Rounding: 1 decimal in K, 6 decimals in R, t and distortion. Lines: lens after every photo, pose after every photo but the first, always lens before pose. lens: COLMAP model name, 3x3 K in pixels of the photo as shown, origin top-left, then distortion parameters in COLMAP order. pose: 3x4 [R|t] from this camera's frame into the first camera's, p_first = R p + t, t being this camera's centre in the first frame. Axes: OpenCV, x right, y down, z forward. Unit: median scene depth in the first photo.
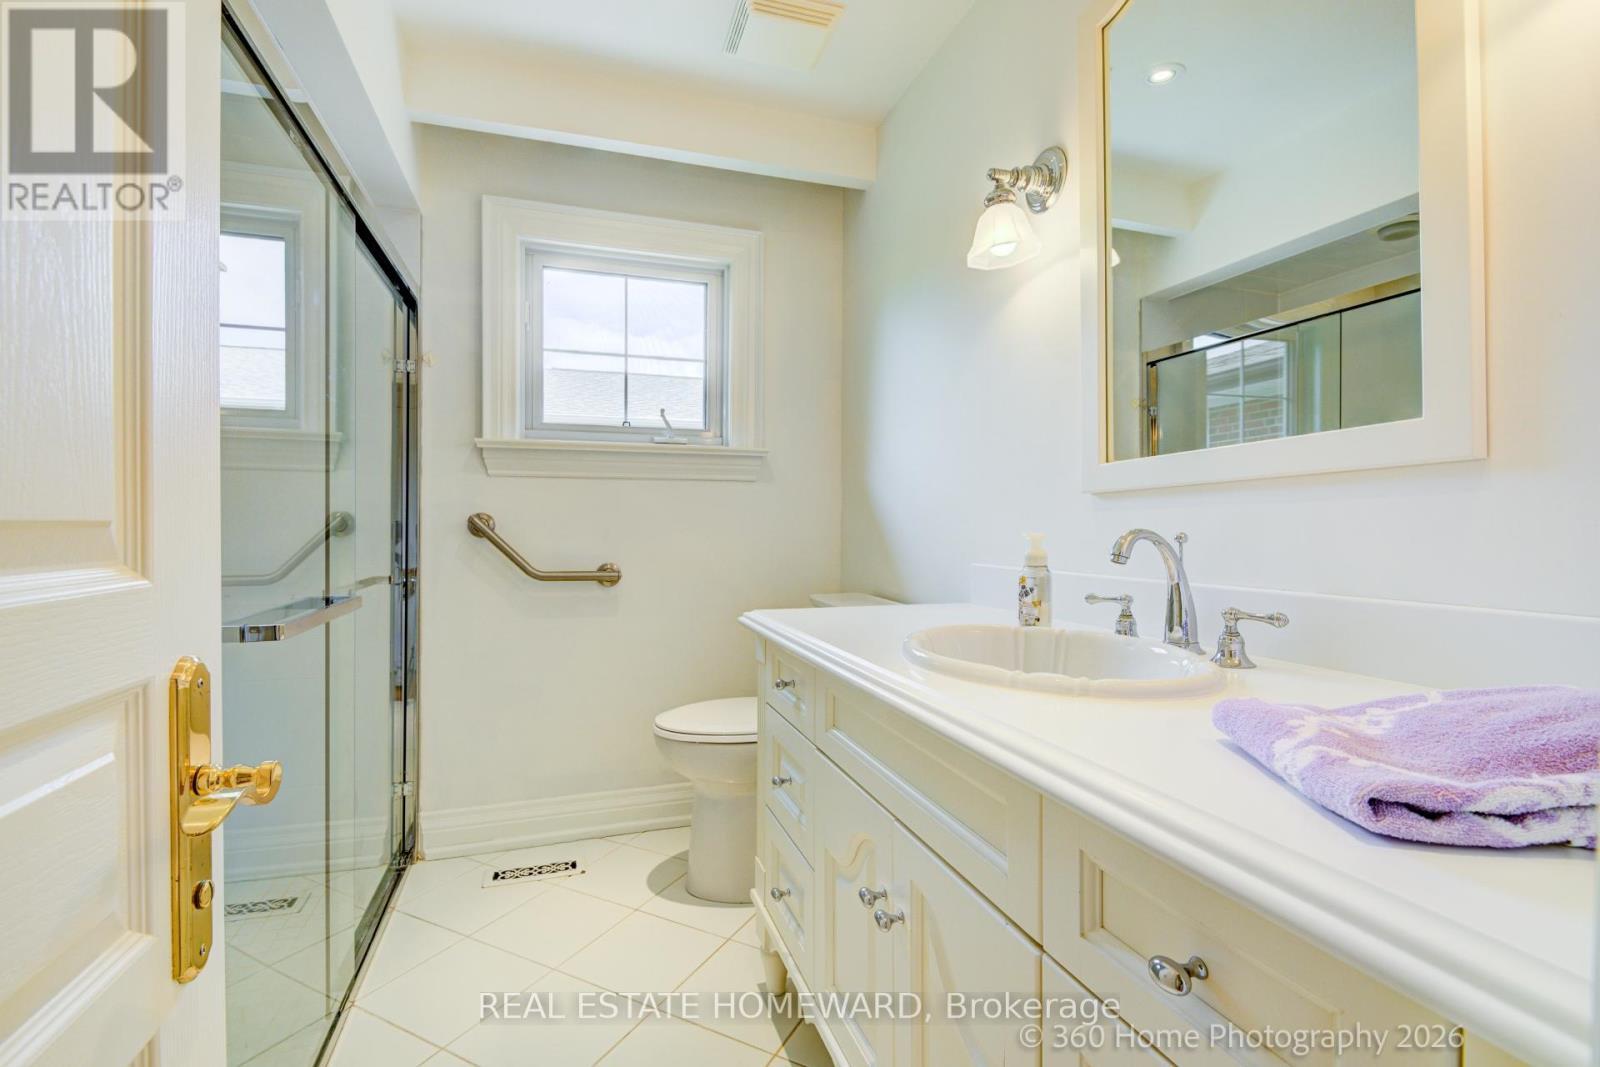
lens RADIAL K [[735.2, 0, 807.9], [0, 735.2, 528.6], [0, 0, 1]] dist [0.000442, 0.000468]
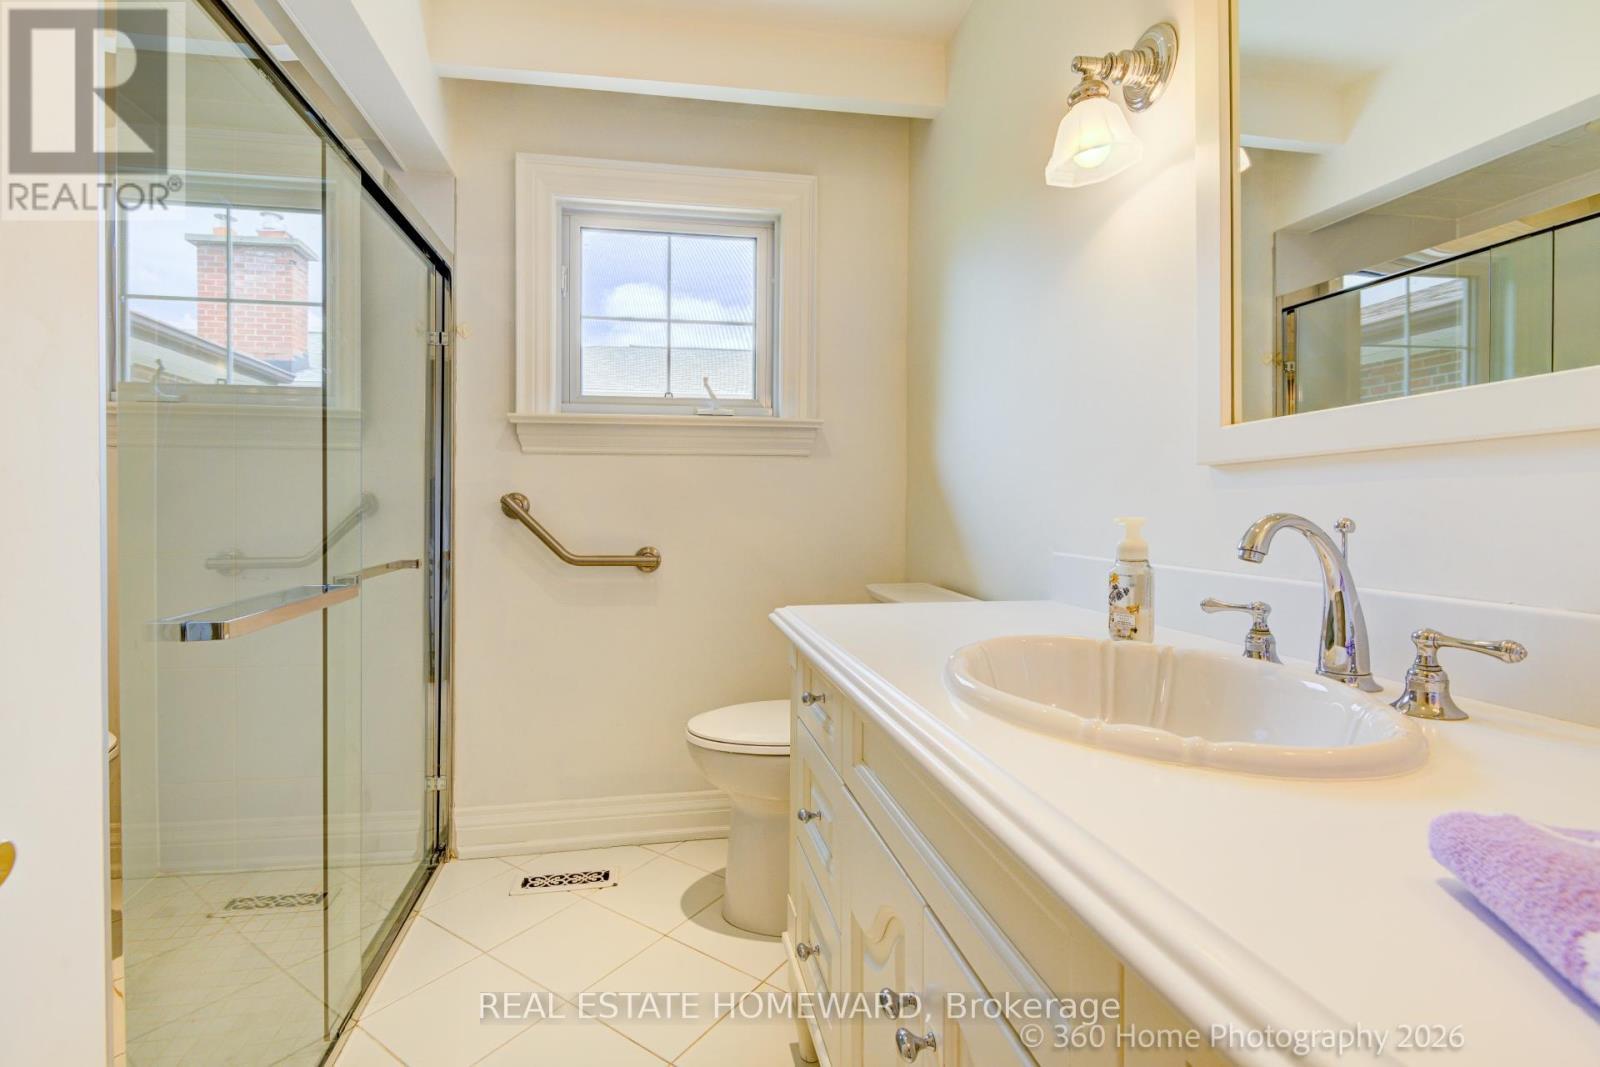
lens RADIAL K [[750.7, 0, 789.7], [0, 750.7, 513.6], [0, 0, 1]] dist [0.005715, -0.008251]
pose [[0.989941, 0.000386, -0.141480, 0.052766], [0.000856, 0.999962, 0.008718, -0.003810], [0.141478, -0.008751, 0.989903, 0.136782]]
